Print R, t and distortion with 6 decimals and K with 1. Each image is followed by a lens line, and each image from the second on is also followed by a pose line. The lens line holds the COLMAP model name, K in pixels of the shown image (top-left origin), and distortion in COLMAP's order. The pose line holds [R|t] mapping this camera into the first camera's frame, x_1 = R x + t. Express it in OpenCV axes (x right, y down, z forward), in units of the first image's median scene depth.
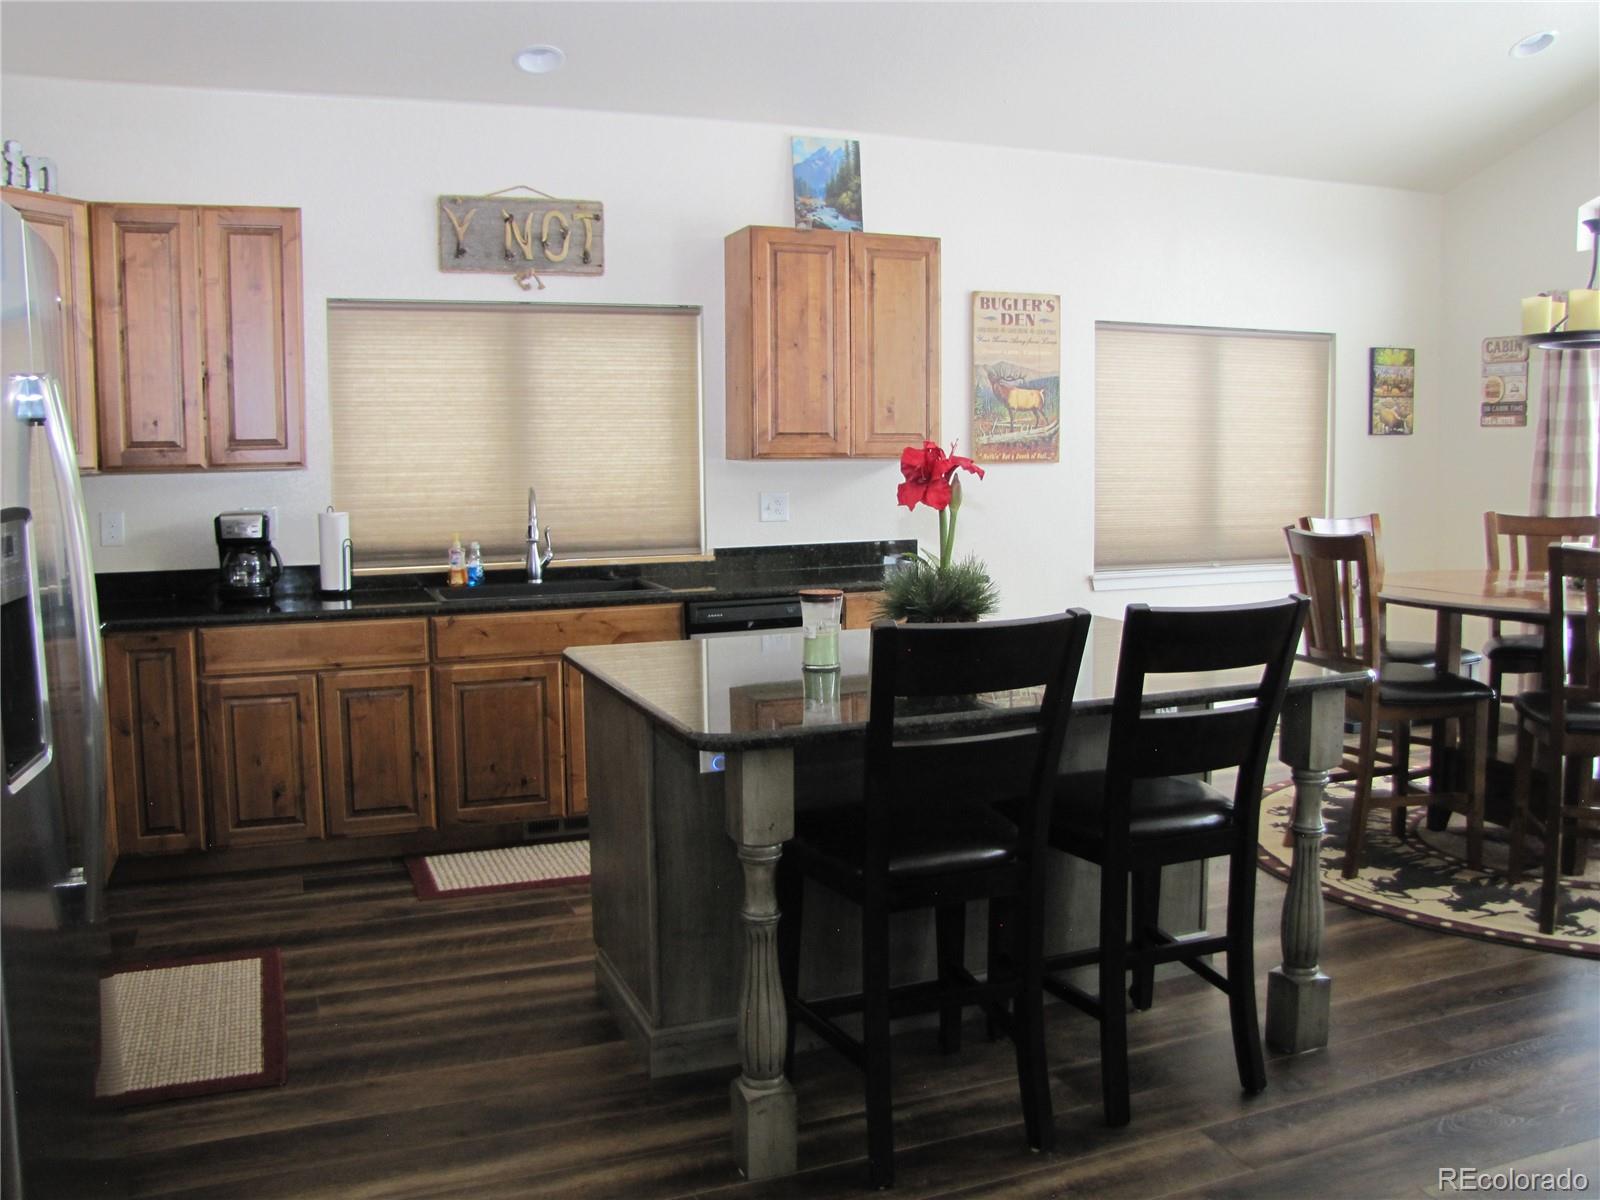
lens RADIAL K [[1334.4, 0, 794.6], [0, 1334.4, 587.3], [0, 0, 1]] dist [-0.161287, 0.130617]
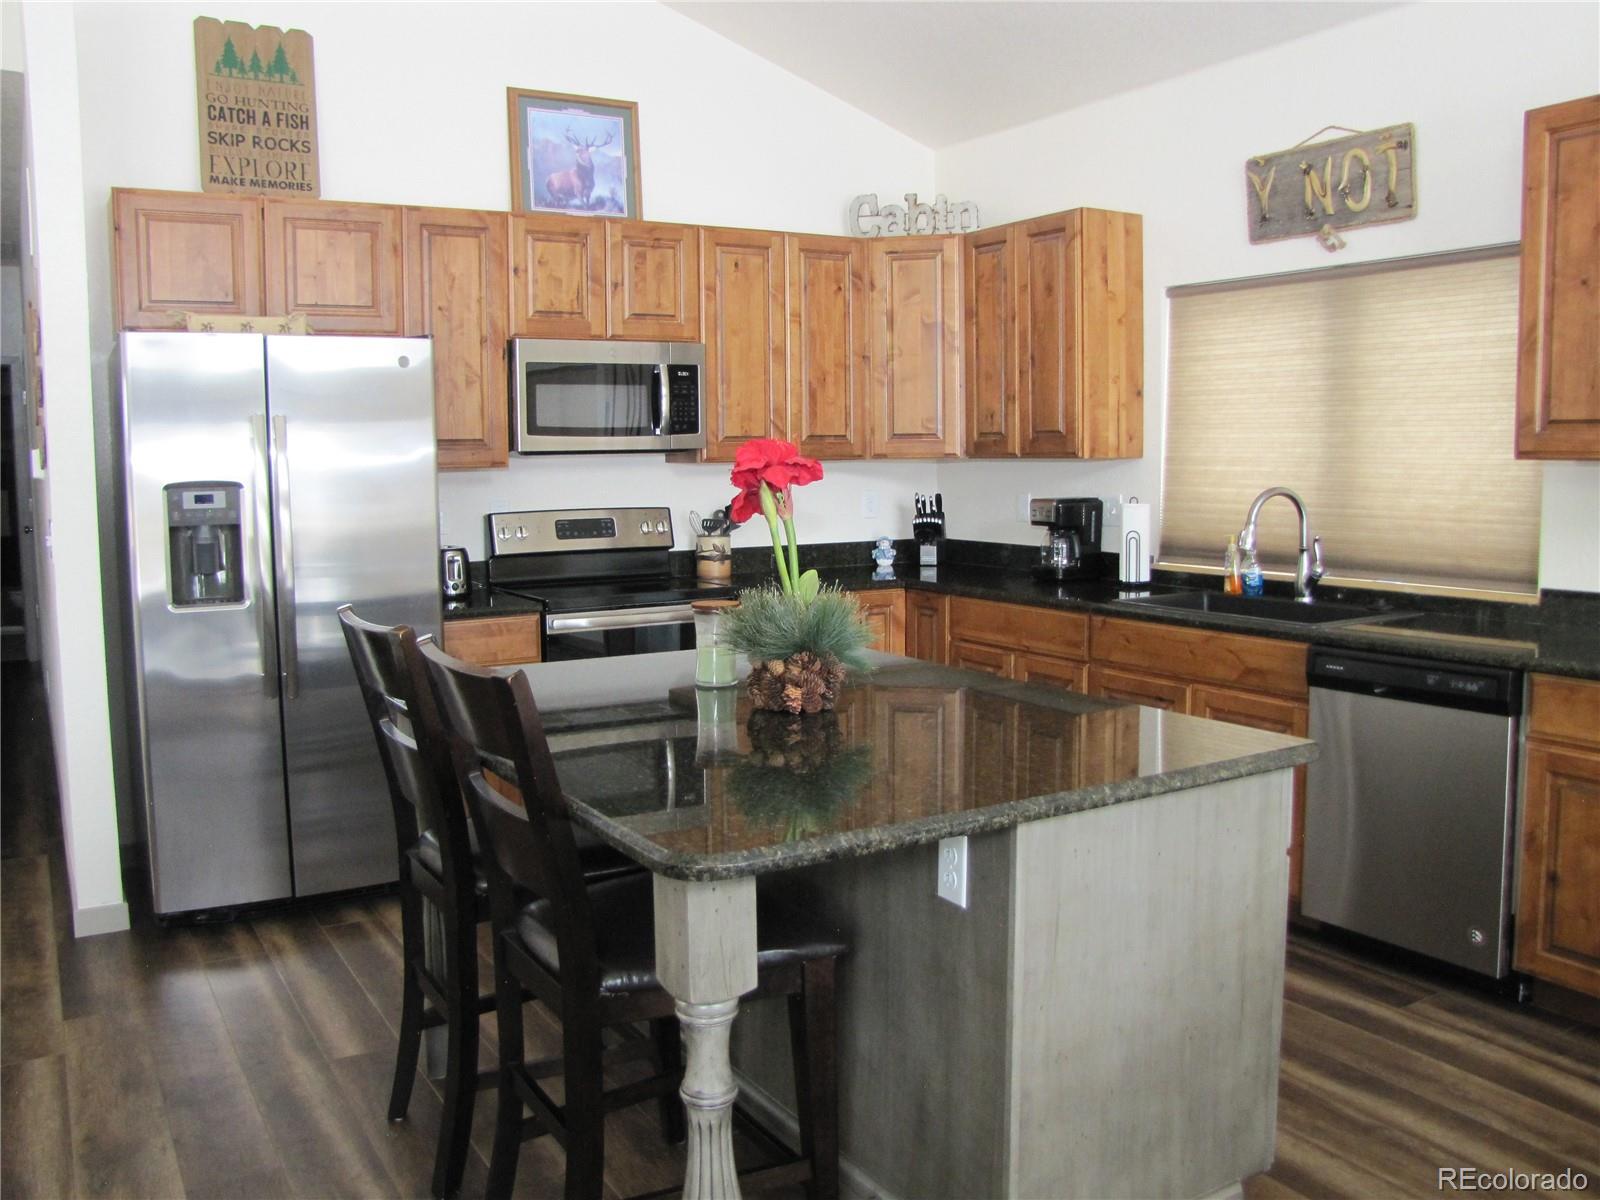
lens RADIAL K [[1334.4, 0, 804.0], [0, 1334.4, 579.0], [0, 0, 1]] dist [-0.161287, 0.130617]
pose [[0.174422, 0.101814, -0.979393, 0.552387], [-0.090768, 0.992068, 0.086967, -0.059644], [0.980479, 0.073728, 0.182280, 0.528440]]
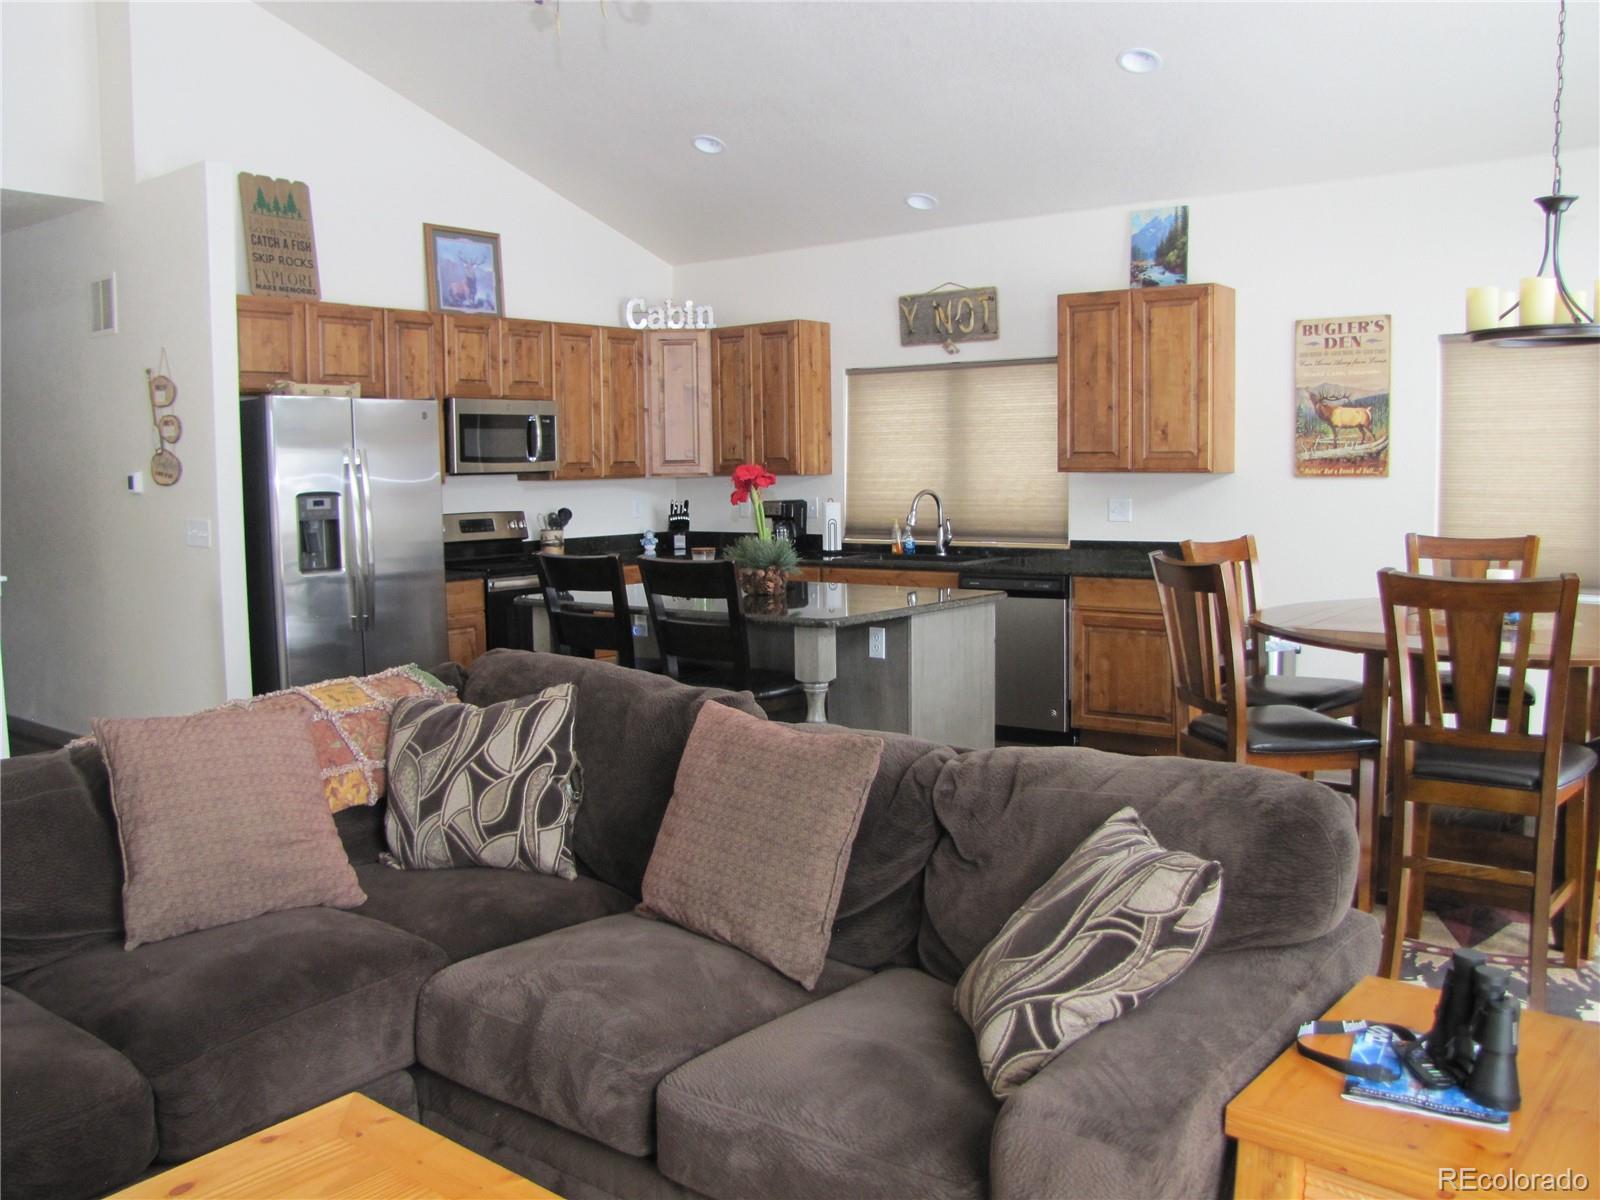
lens RADIAL K [[1334.4, 0, 795.2], [0, 1334.4, 603.3], [0, 0, 1]] dist [-0.161287, 0.130617]
pose [[0.512583, 0.088819, -0.854031, 0.965636], [-0.077552, 0.995359, 0.056972, -0.021372], [0.855128, 0.037029, 0.517093, 0.103754]]
